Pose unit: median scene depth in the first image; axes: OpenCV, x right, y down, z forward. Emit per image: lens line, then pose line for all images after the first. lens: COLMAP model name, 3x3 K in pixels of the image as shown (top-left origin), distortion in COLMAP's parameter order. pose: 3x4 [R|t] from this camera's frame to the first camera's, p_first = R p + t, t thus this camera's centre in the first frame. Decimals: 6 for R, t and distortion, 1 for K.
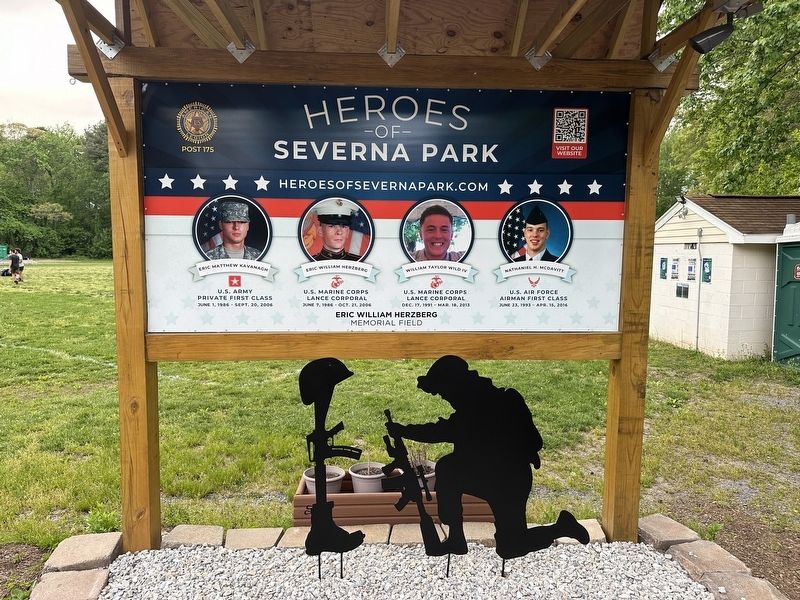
lens RADIAL K [[556.9, 0, 400.9], [0, 556.9, 301.4], [0, 0, 1]] dist [0.008625, 0.000330]
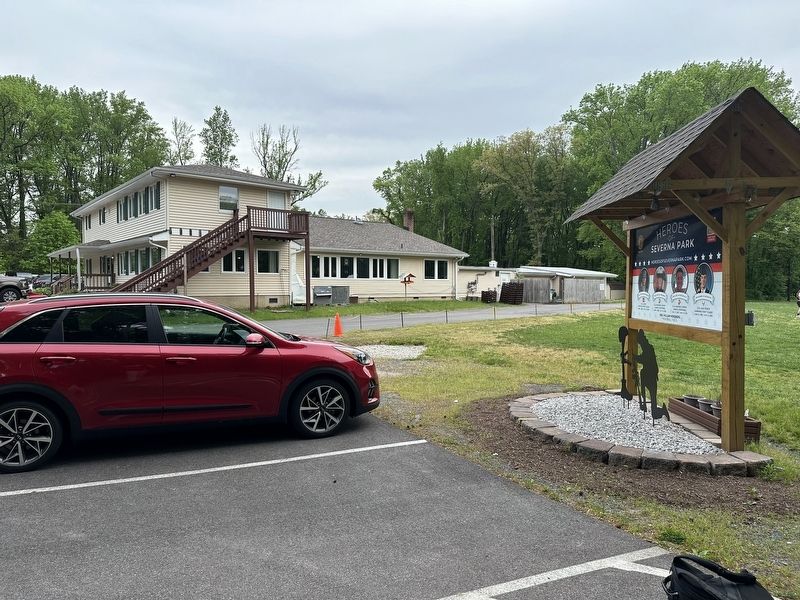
lens RADIAL K [[556.9, 0, 400.2], [0, 556.9, 299.1], [0, 0, 1]] dist [0.008625, 0.000330]
pose [[-0.079883, 0.019215, -0.996619, 2.374752], [-0.092847, 0.995324, 0.026632, -0.002766], [0.992471, 0.094660, -0.077725, 0.071834]]
